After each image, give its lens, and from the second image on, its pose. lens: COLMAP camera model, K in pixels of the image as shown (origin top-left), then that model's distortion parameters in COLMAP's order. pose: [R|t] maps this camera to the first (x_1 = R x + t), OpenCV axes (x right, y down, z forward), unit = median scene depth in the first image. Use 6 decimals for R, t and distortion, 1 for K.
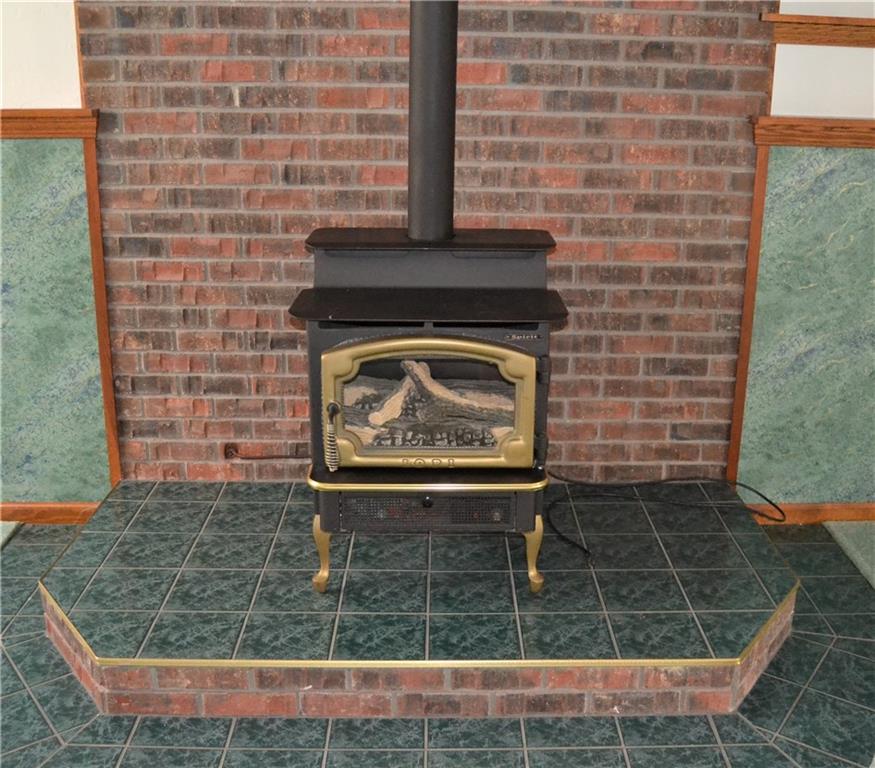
lens RADIAL K [[992.1, 0, 482.3], [0, 992.1, 395.5], [0, 0, 1]] dist [-0.092023, -0.011728]
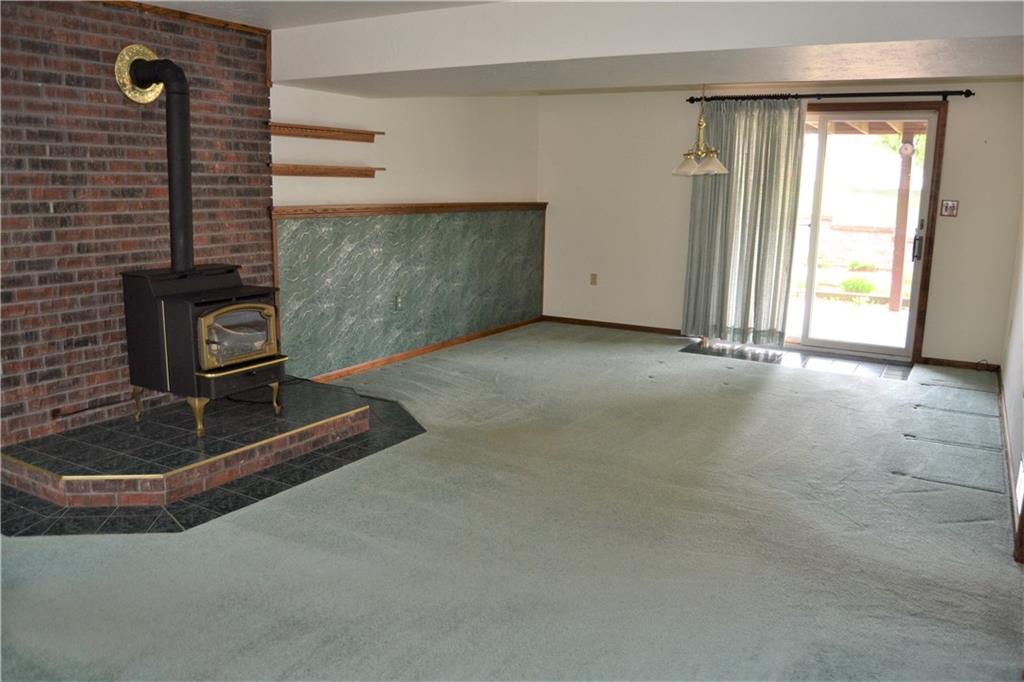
lens RADIAL K [[802.0, 0, 509.7], [0, 802.0, 346.8], [0, 0, 1]] dist [-0.100290, 0.039861]
pose [[0.538663, -0.173667, 0.824428, -0.992410], [0.259209, 0.965224, 0.033965, 0.110327], [-0.801656, 0.195403, 0.564947, -0.426622]]
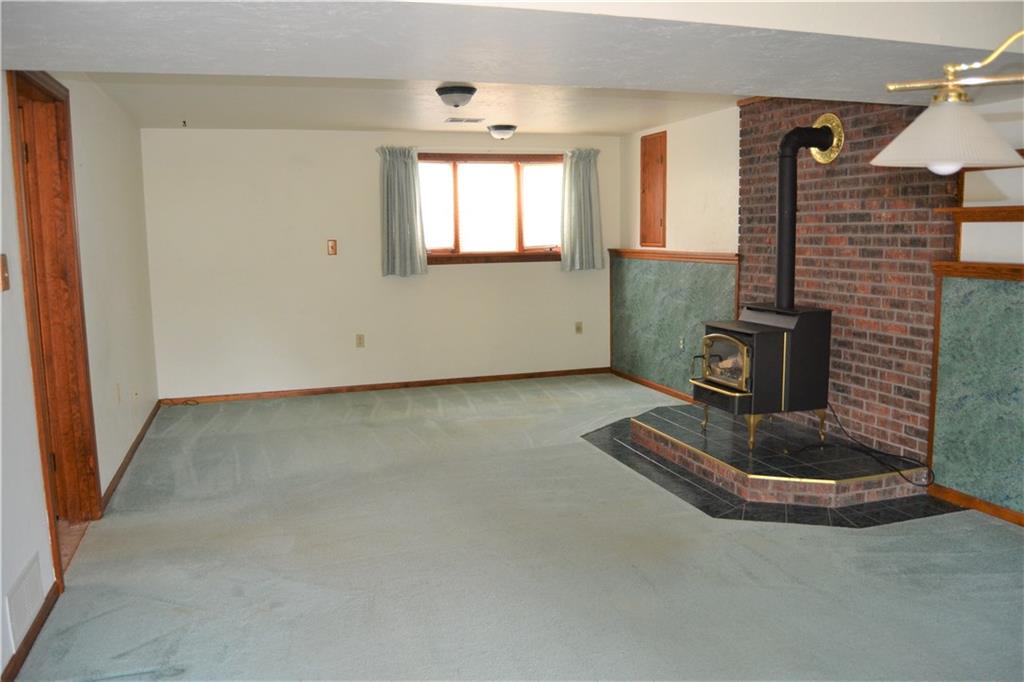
lens RADIAL K [[802.0, 0, 509.7], [0, 802.0, 346.8], [0, 0, 1]] dist [-0.100290, 0.039861]
pose [[0.268531, 0.113232, -0.956593, 1.496908], [-0.282605, 0.958629, 0.034141, 0.052073], [0.920883, 0.261170, 0.289421, -0.141737]]
